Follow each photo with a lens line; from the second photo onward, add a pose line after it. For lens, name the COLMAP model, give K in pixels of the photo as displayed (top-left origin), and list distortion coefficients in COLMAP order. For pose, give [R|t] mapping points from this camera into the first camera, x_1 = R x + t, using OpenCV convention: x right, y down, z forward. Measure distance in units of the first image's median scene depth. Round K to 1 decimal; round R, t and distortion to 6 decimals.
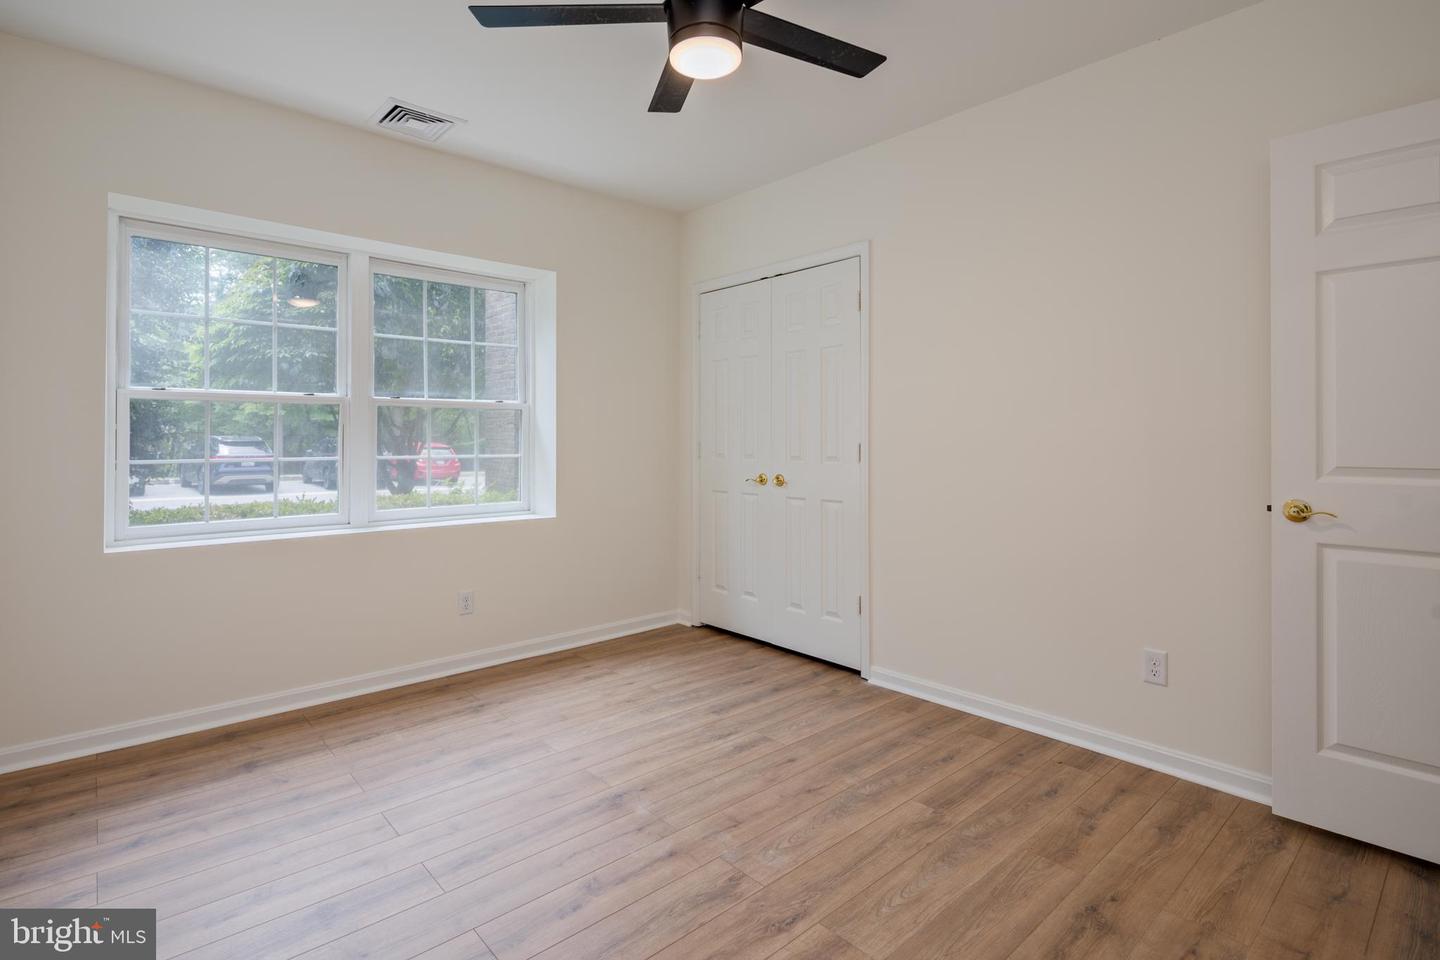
lens RADIAL K [[699.3, 0, 724.8], [0, 699.3, 414.9], [0, 0, 1]] dist [0.008151, -0.006158]
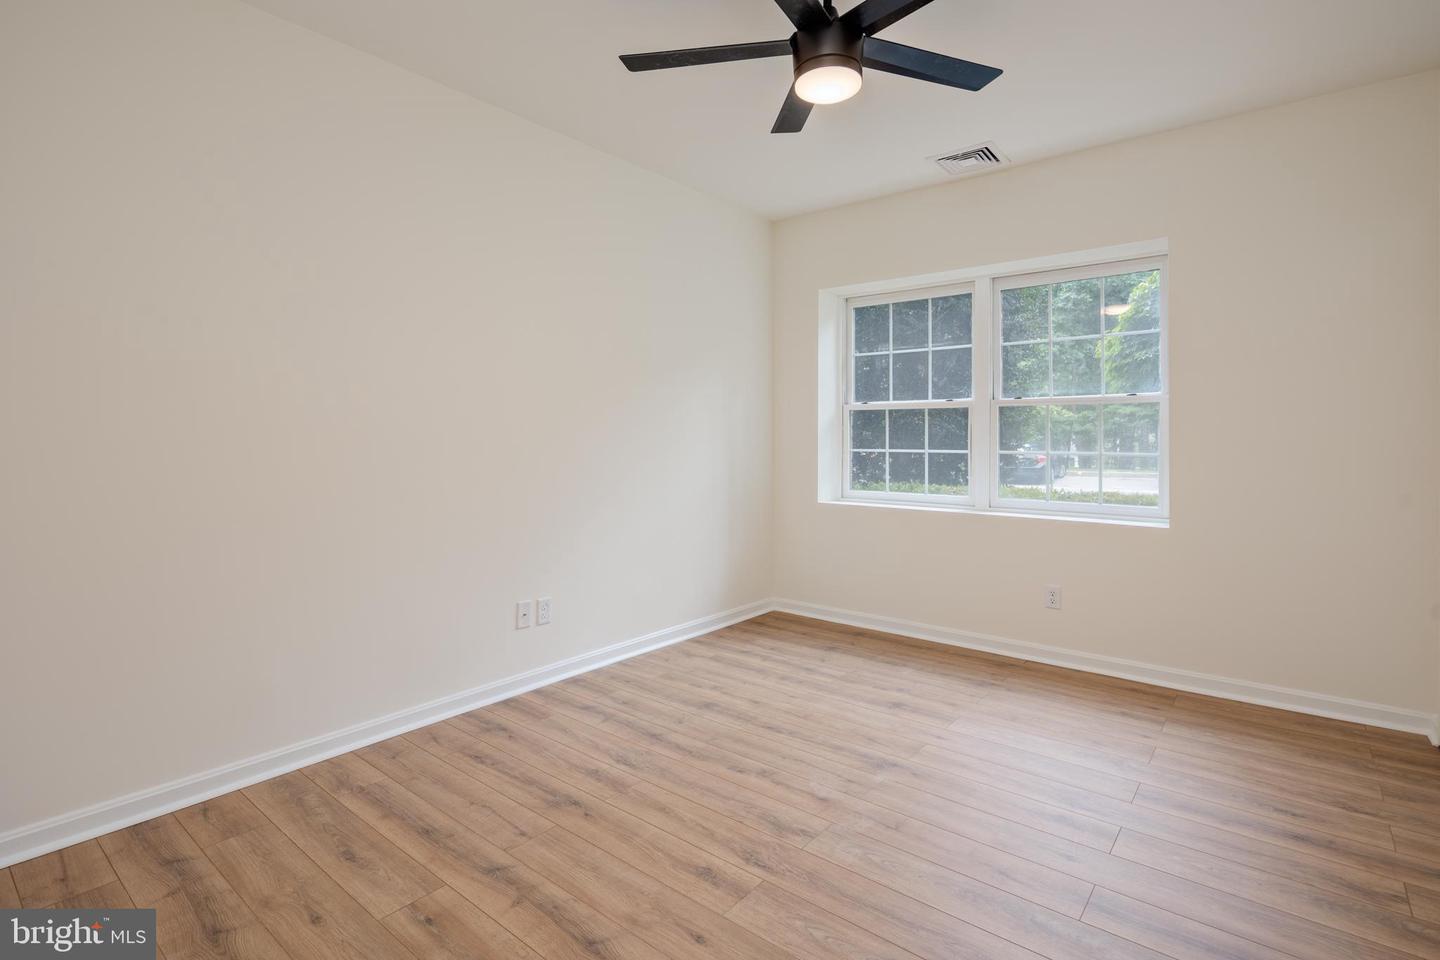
lens RADIAL K [[699.3, 0, 703.2], [0, 699.3, 433.3], [0, 0, 1]] dist [0.008151, -0.006158]
pose [[0.144045, -0.004715, -0.989560, 0.938234], [0.033846, 0.999427, 0.000165, 0.022880], [0.988992, -0.033516, 0.144122, 0.606078]]
